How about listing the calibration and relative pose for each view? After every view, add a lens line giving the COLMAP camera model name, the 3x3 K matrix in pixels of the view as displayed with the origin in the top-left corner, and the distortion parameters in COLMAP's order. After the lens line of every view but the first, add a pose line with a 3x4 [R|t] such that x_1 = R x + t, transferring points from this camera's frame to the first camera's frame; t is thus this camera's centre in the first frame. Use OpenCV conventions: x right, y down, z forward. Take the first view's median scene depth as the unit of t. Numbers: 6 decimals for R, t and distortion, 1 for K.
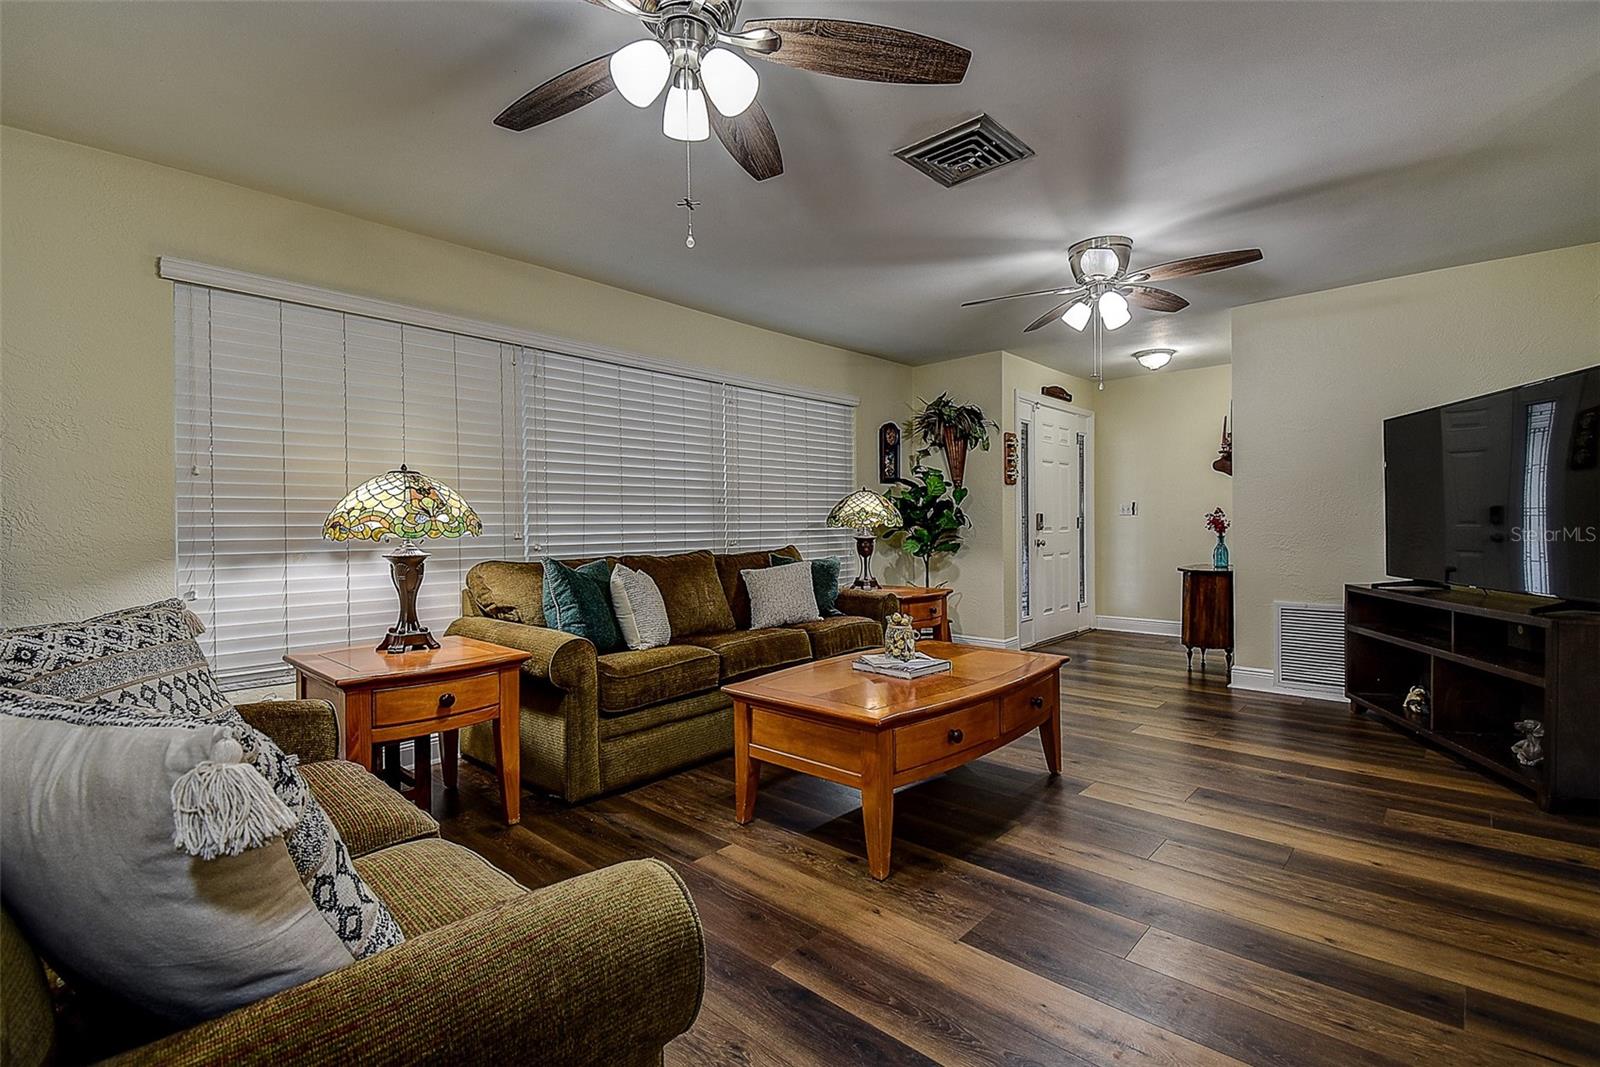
lens RADIAL K [[710.0, 0, 791.8], [0, 710.0, 531.4], [0, 0, 1]] dist [0.033717, -0.022306]
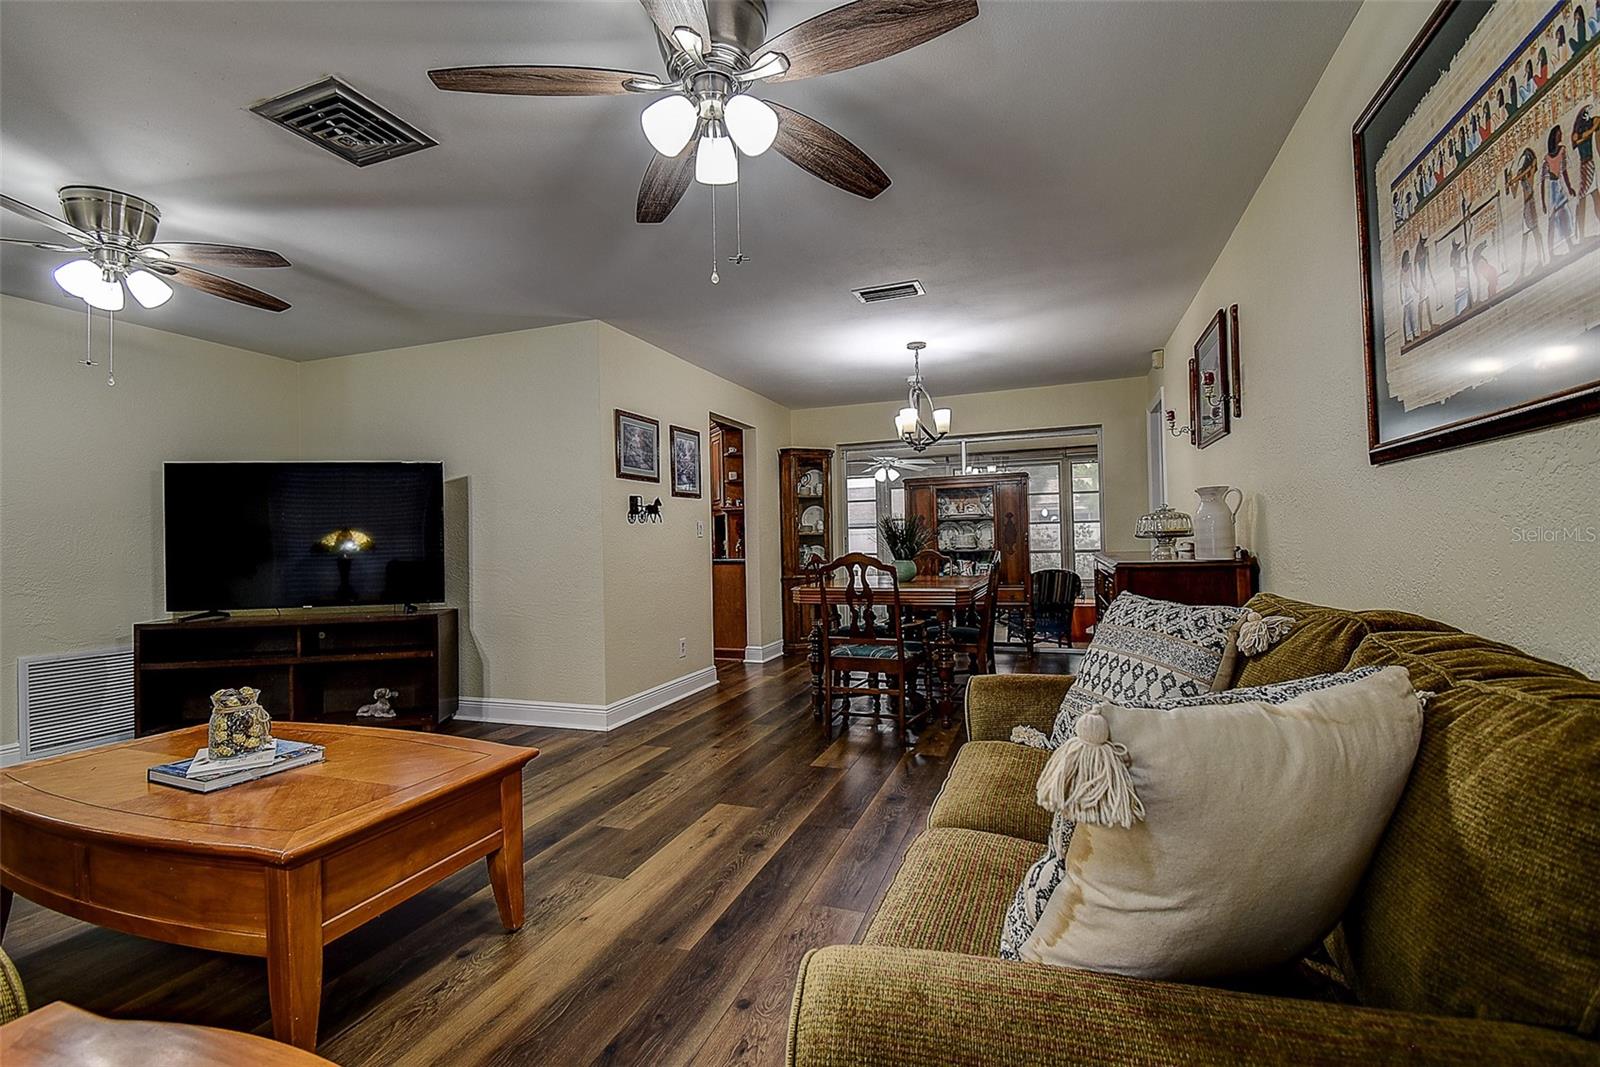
lens RADIAL K [[712.1, 0, 797.1], [0, 712.1, 530.2], [0, 0, 1]] dist [0.038888, -0.030016]
pose [[-0.377426, 0.033416, 0.925437, -1.492738], [0.036355, 0.999113, -0.021250, 0.000262], [-0.925326, 0.025624, -0.378306, 1.657959]]
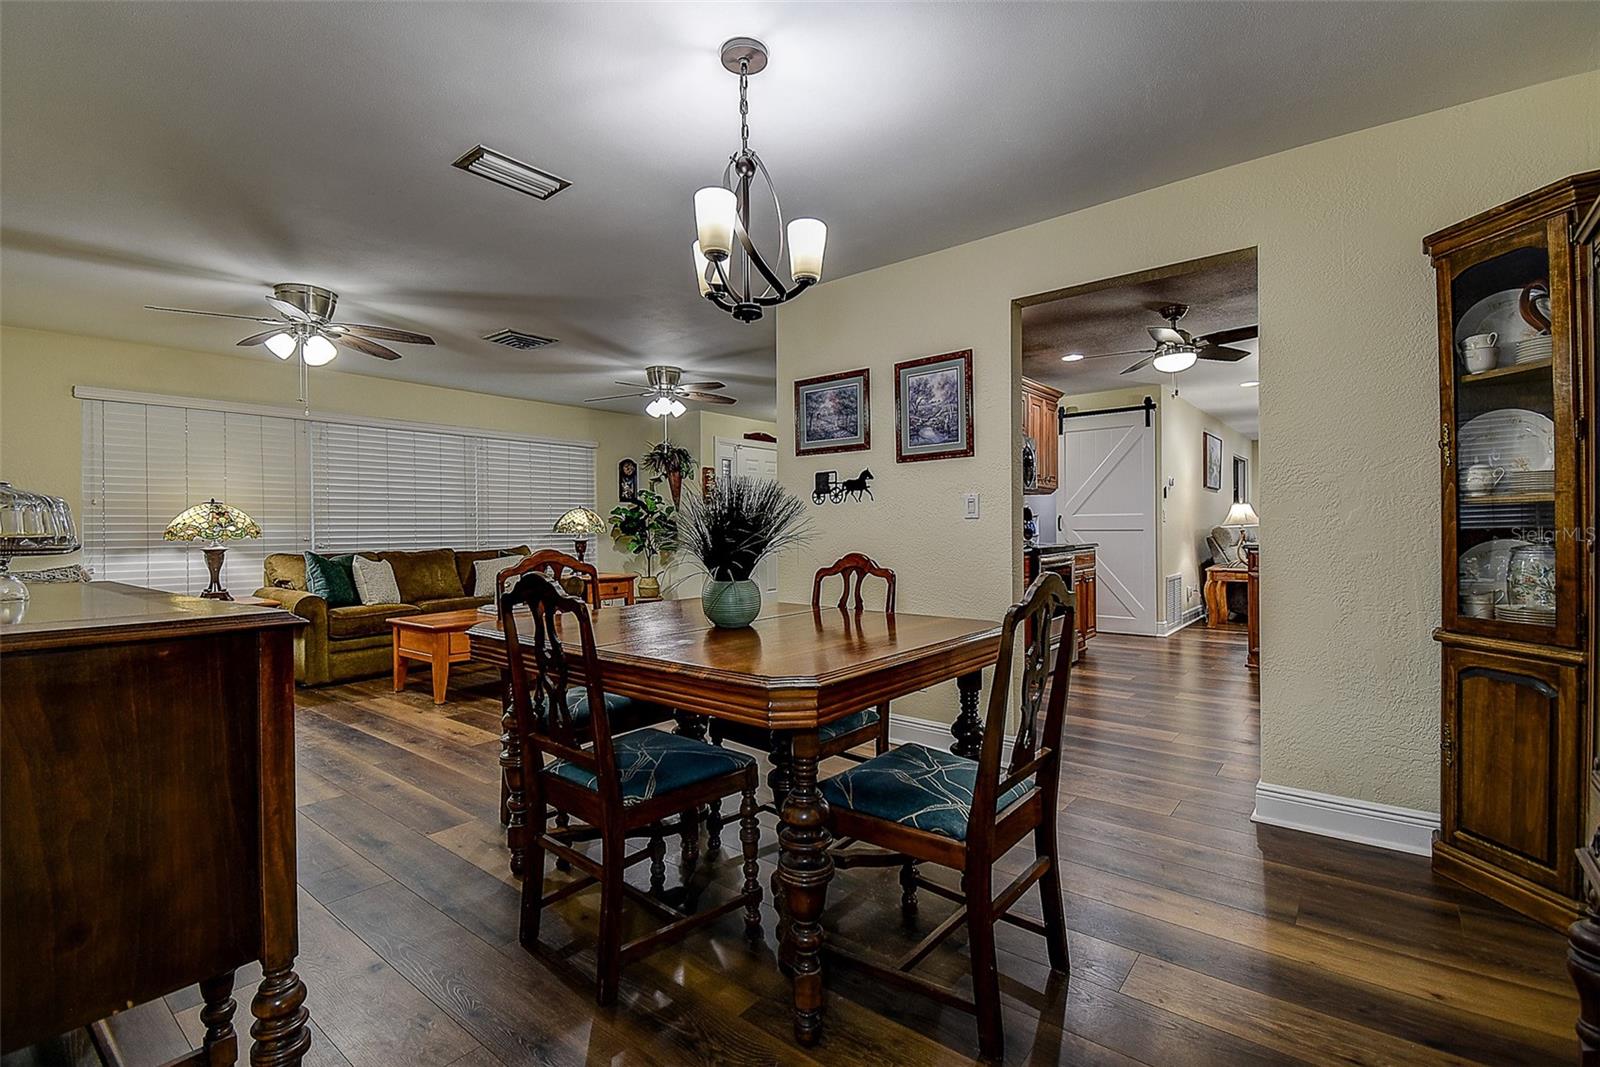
lens RADIAL K [[712.1, 0, 797.1], [0, 712.1, 530.2], [0, 0, 1]] dist [0.038888, -0.030016]
pose [[0.997953, 0.001530, 0.063935, 0.606934], [-0.000974, 0.999961, -0.008725, 0.000244], [-0.063946, 0.008645, 0.997916, -0.677987]]
